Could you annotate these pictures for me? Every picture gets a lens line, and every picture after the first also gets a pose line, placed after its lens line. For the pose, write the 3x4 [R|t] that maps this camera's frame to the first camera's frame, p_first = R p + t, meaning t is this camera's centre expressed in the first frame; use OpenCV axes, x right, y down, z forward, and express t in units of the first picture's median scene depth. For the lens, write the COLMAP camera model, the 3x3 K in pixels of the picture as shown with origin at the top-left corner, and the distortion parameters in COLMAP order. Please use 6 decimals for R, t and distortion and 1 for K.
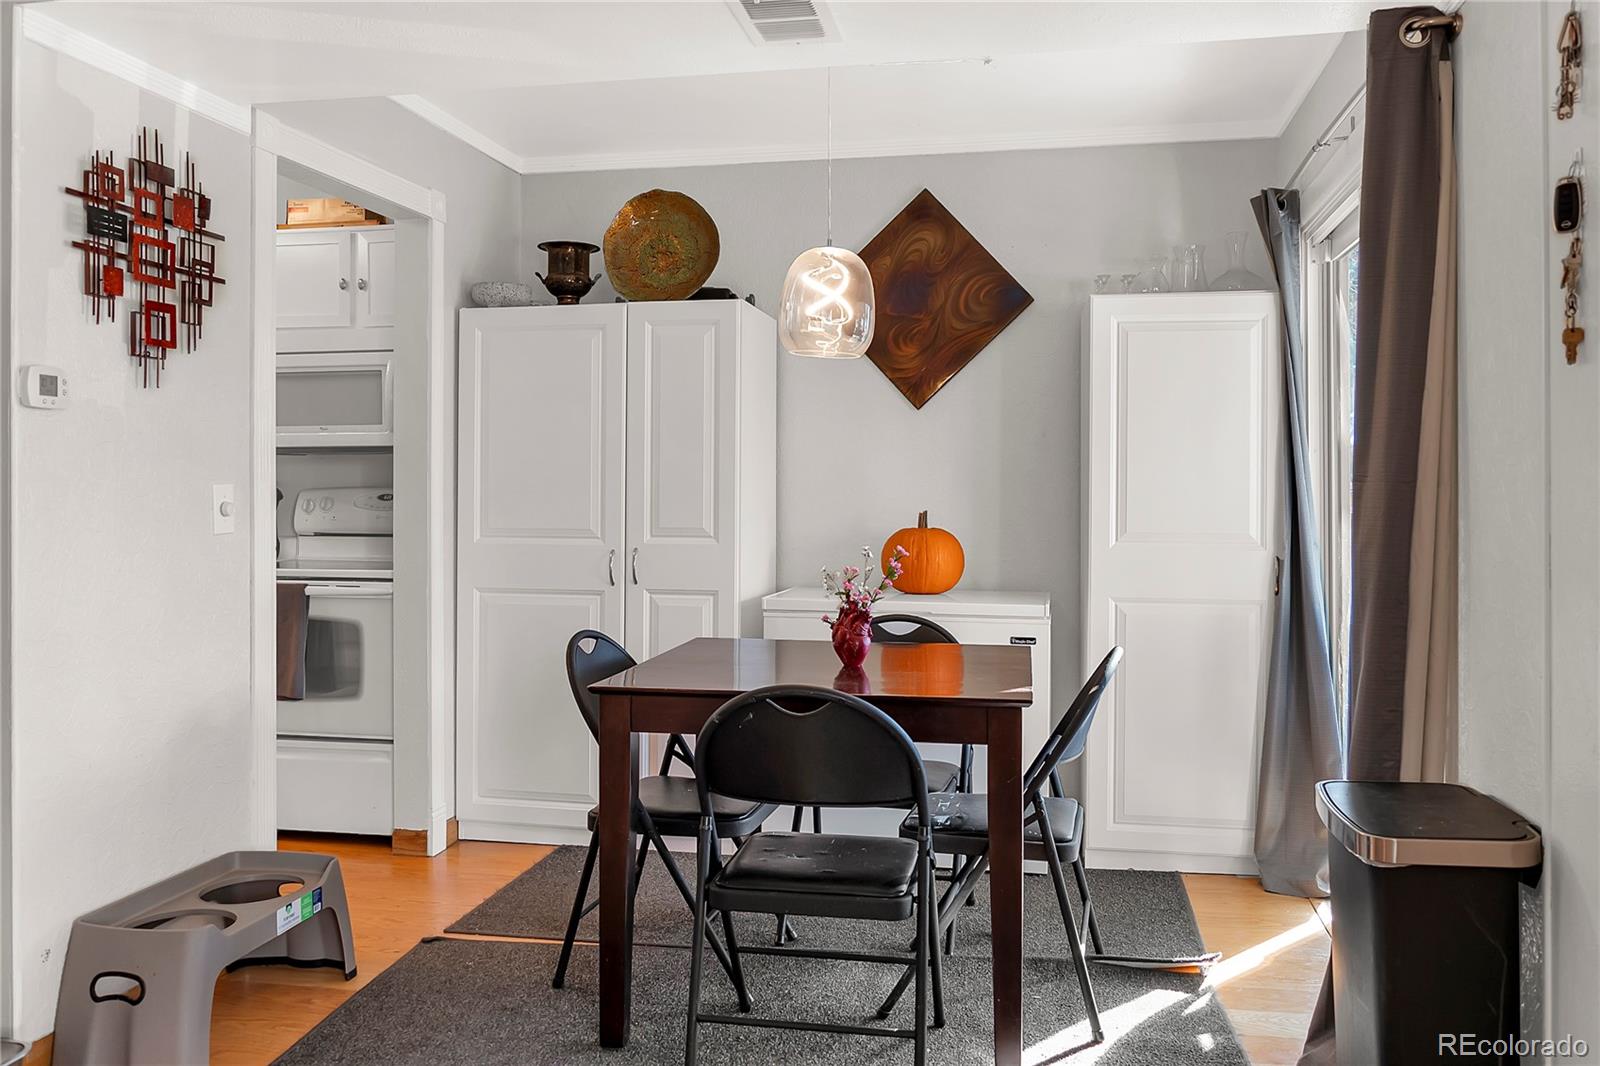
lens RADIAL K [[1279.6, 0, 813.4], [0, 1279.6, 463.8], [0, 0, 1]] dist [-0.013764, 0.001512]
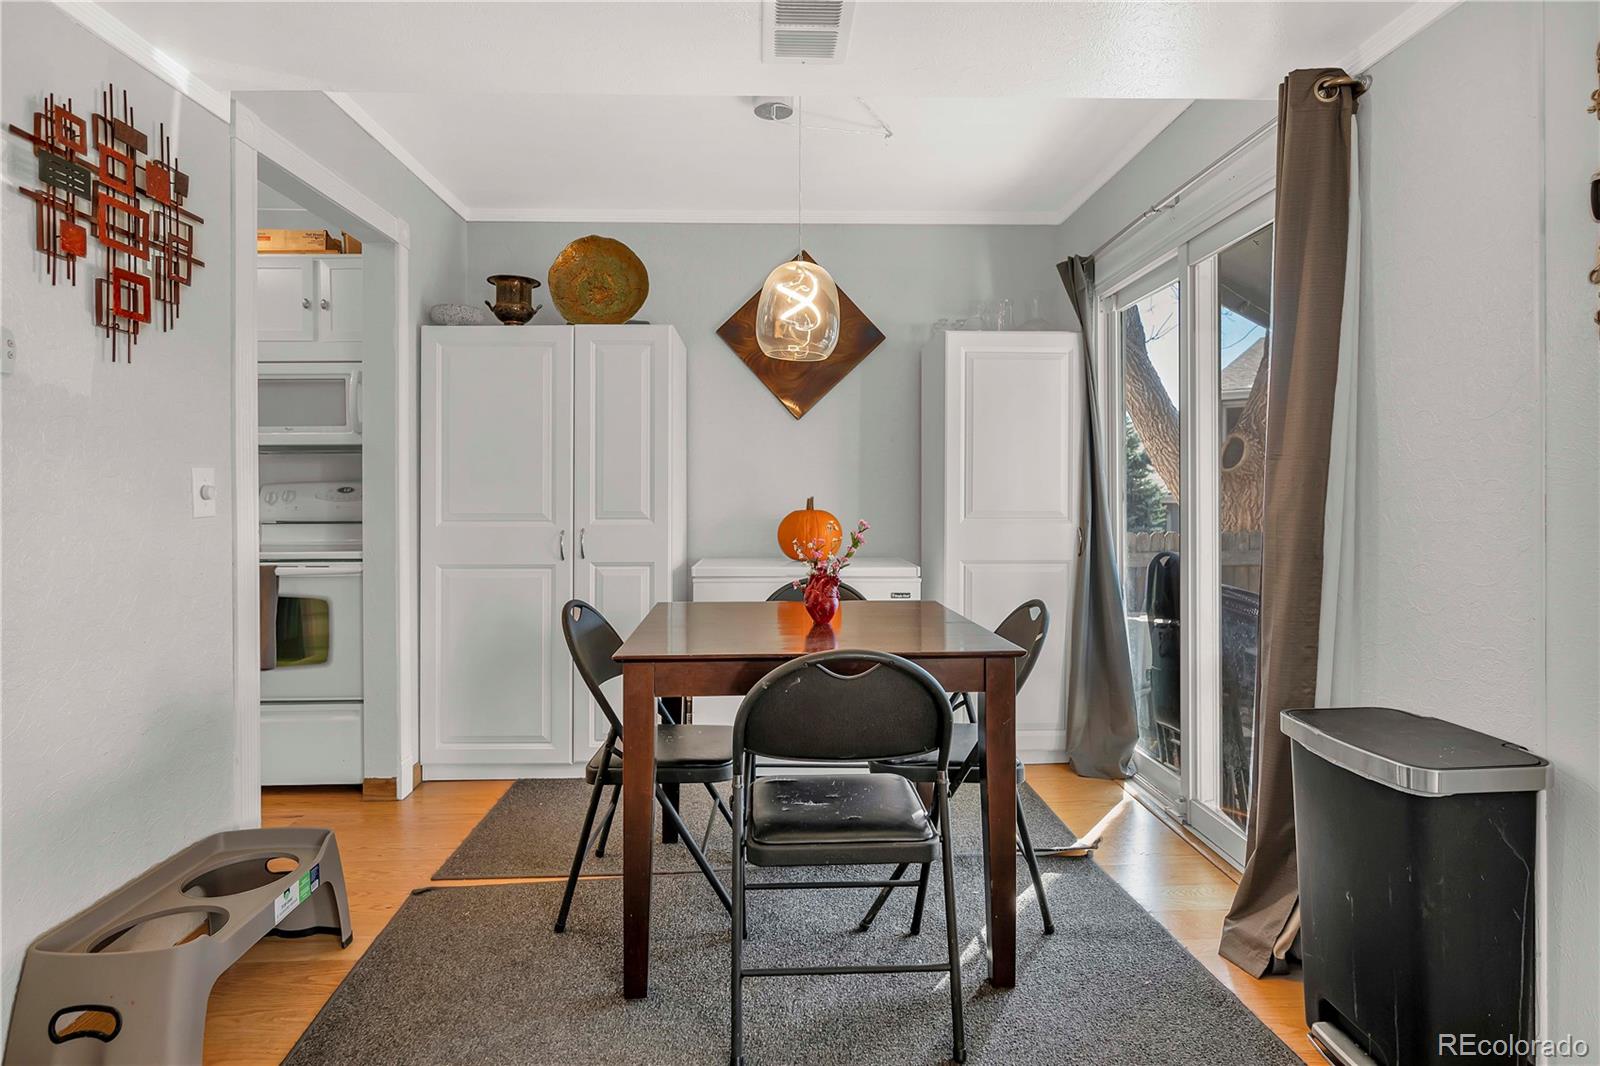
lens RADIAL K [[819.6, 0, 798.3], [0, 819.6, 484.8], [0, 0, 1]] dist [-0.002657, -0.000393]
pose [[0.974652, -0.002933, 0.223708, -0.161356], [0.001250, 0.999970, 0.007662, 0.026797], [-0.223724, -0.007188, 0.974626, 0.287681]]
